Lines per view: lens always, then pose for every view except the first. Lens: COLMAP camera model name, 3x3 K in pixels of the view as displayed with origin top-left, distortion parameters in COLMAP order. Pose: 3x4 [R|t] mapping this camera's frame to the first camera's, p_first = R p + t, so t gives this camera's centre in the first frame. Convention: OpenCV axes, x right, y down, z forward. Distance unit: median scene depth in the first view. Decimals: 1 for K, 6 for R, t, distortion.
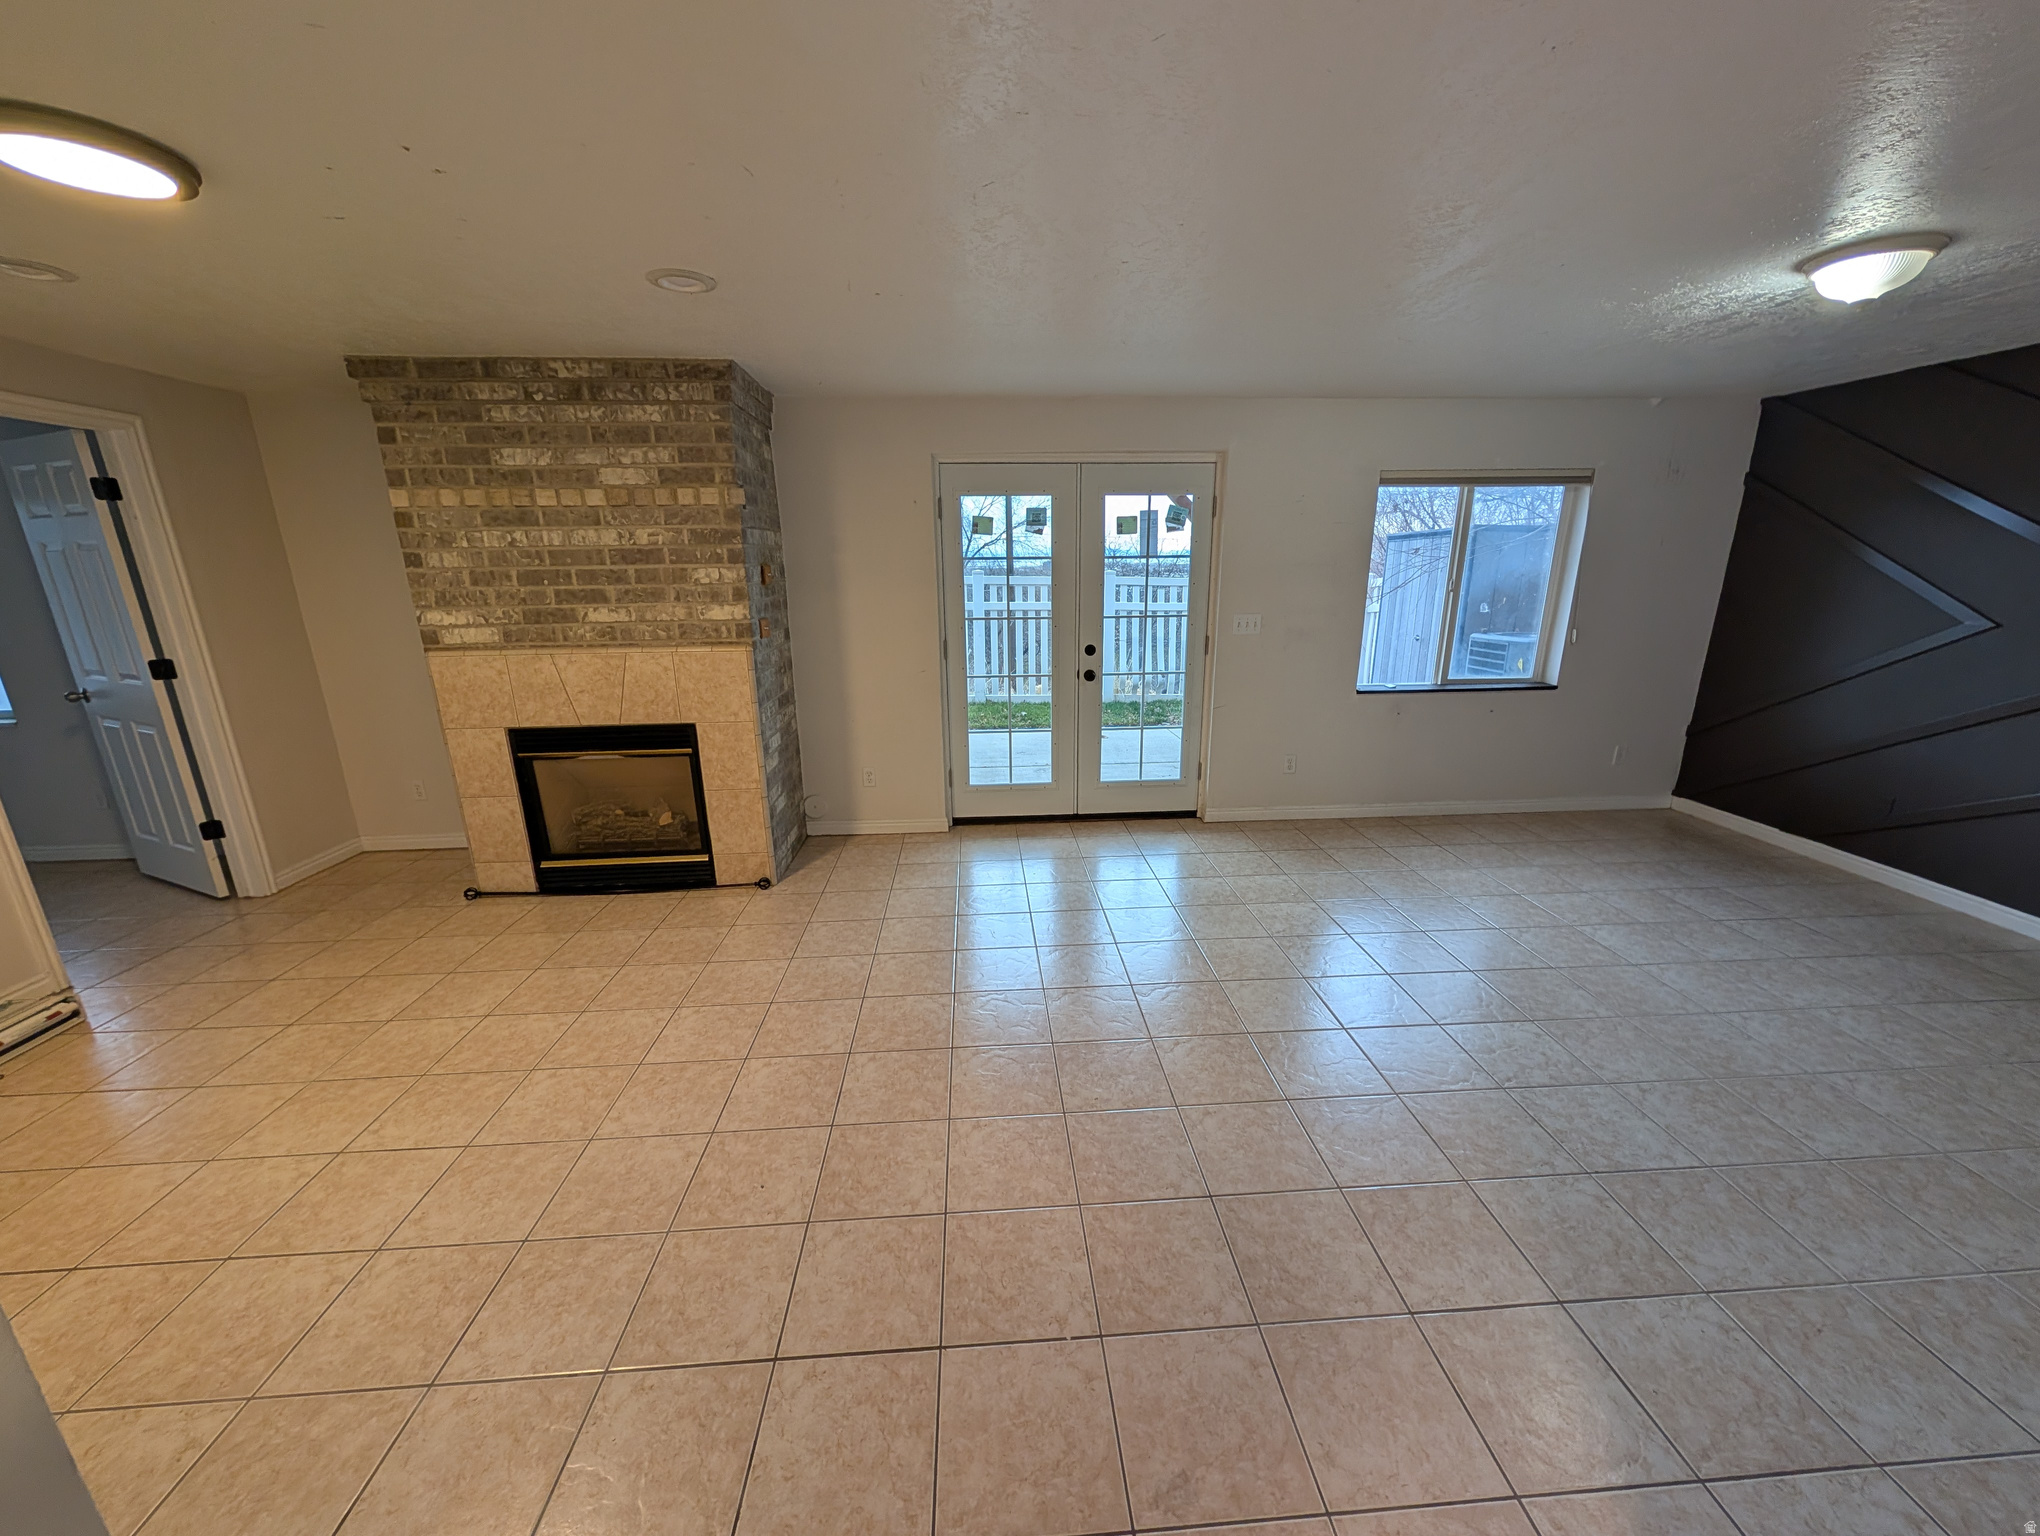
lens RADIAL K [[771.1, 0, 1015.6], [0, 771.1, 772.1], [0, 0, 1]] dist [0.000240, -0.000290]
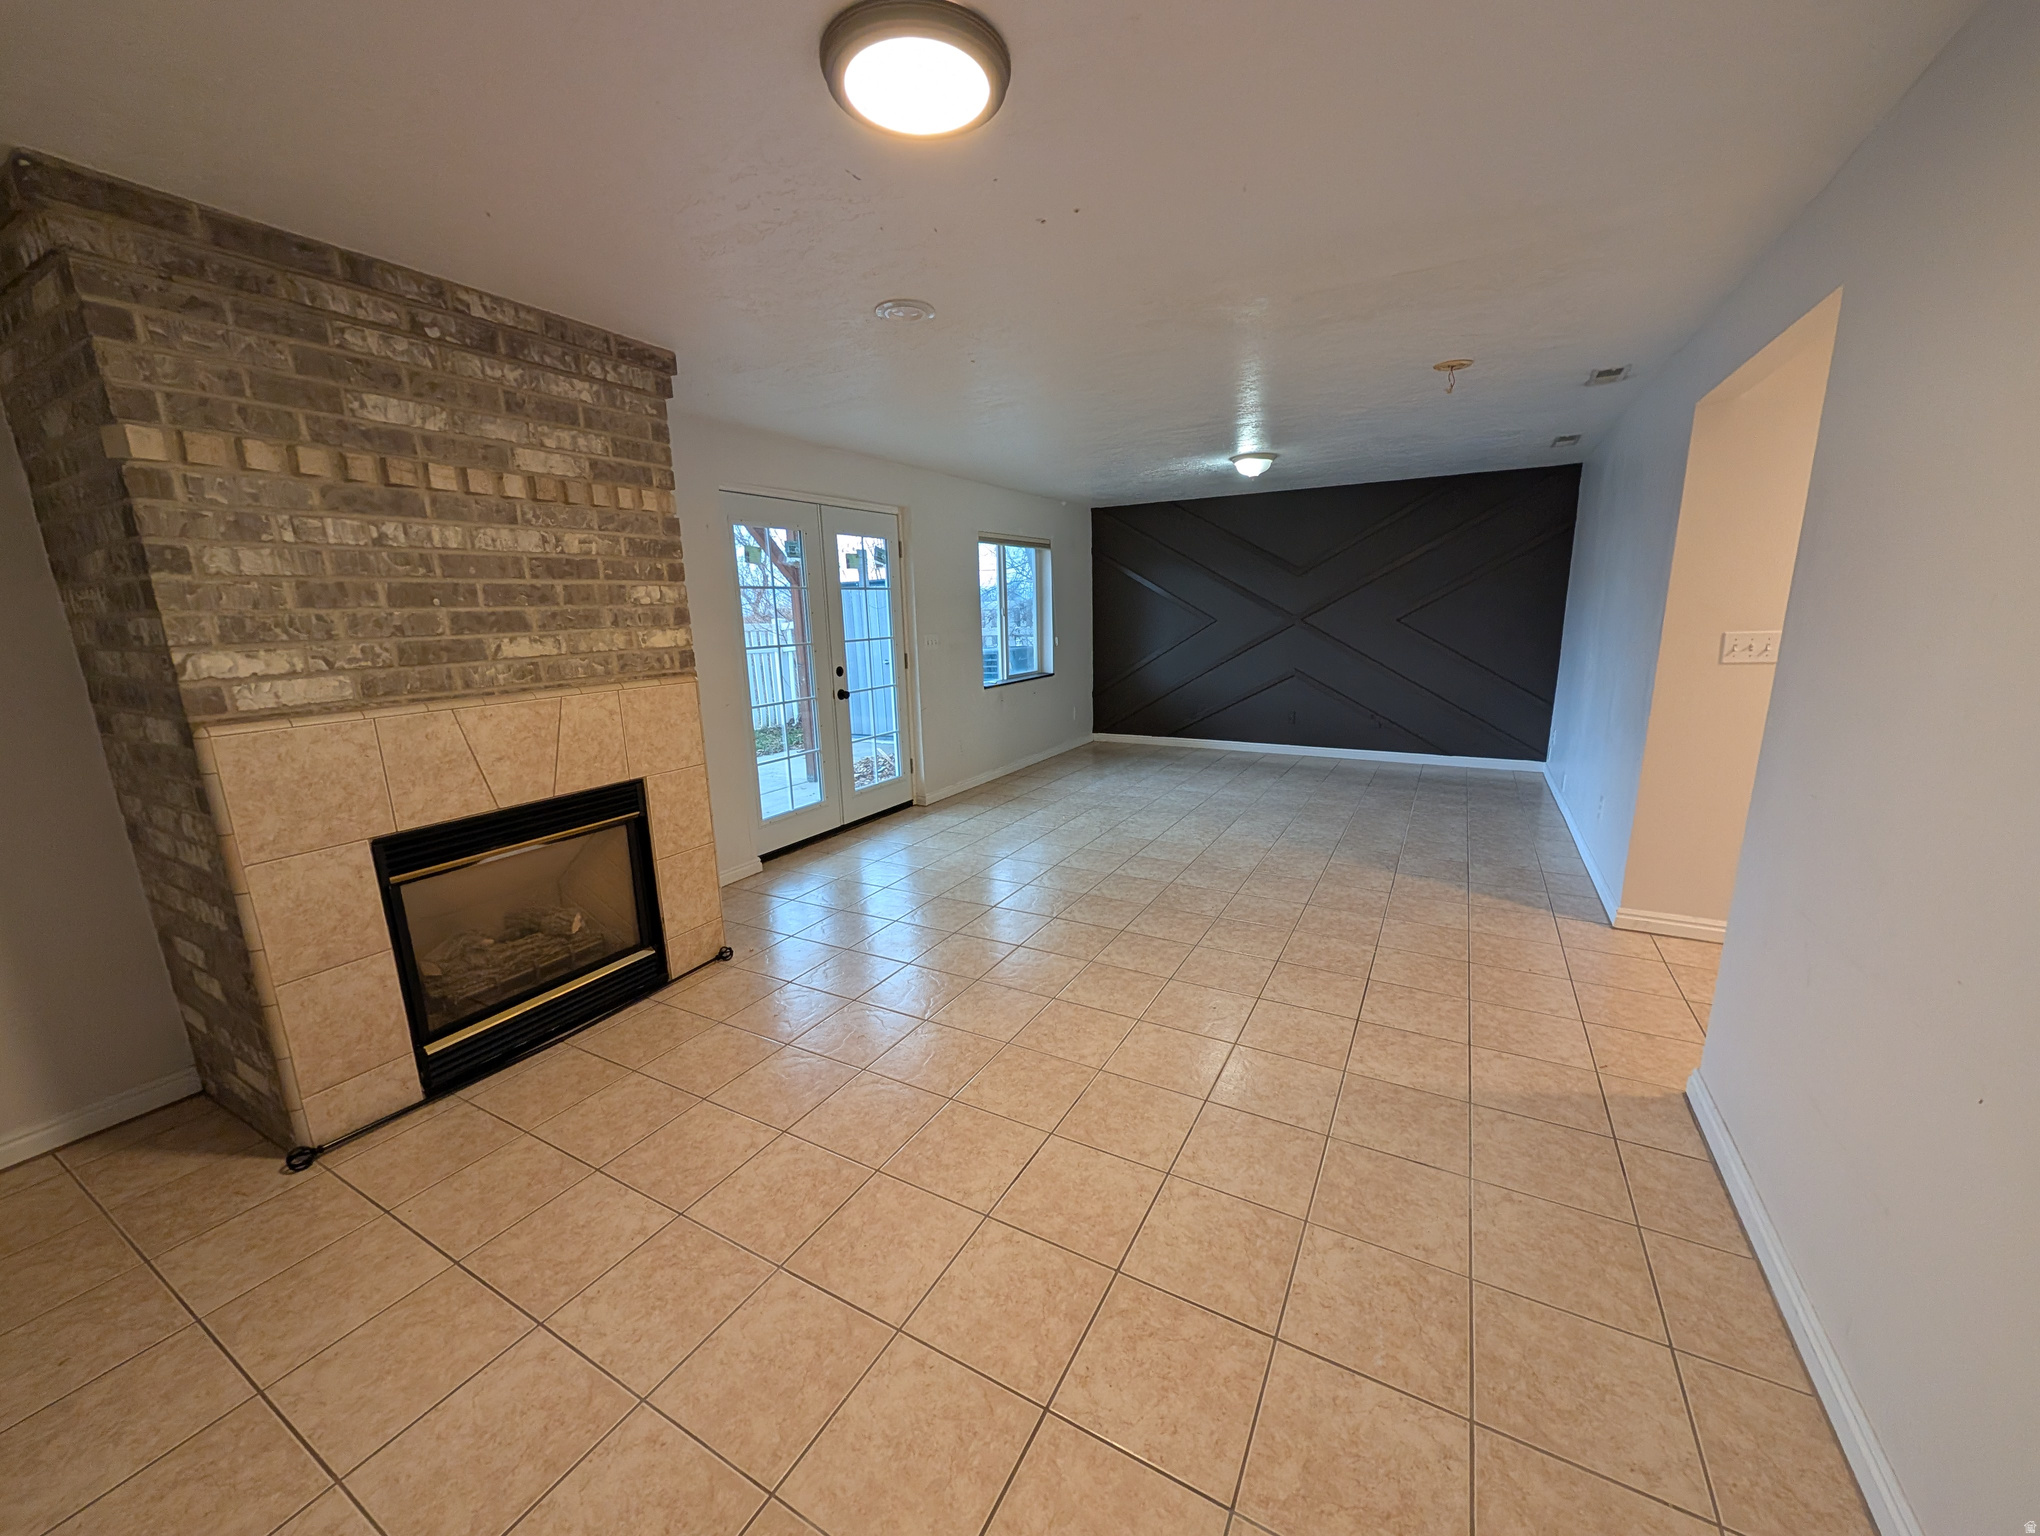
lens RADIAL K [[771.1, 0, 1034.1], [0, 771.1, 769.0], [0, 0, 1]] dist [0.000240, -0.000290]
pose [[0.540515, -0.177884, 0.822314, -0.858165], [0.241671, 0.969029, 0.050769, -0.014778], [-0.805877, 0.171288, 0.566764, 0.221045]]
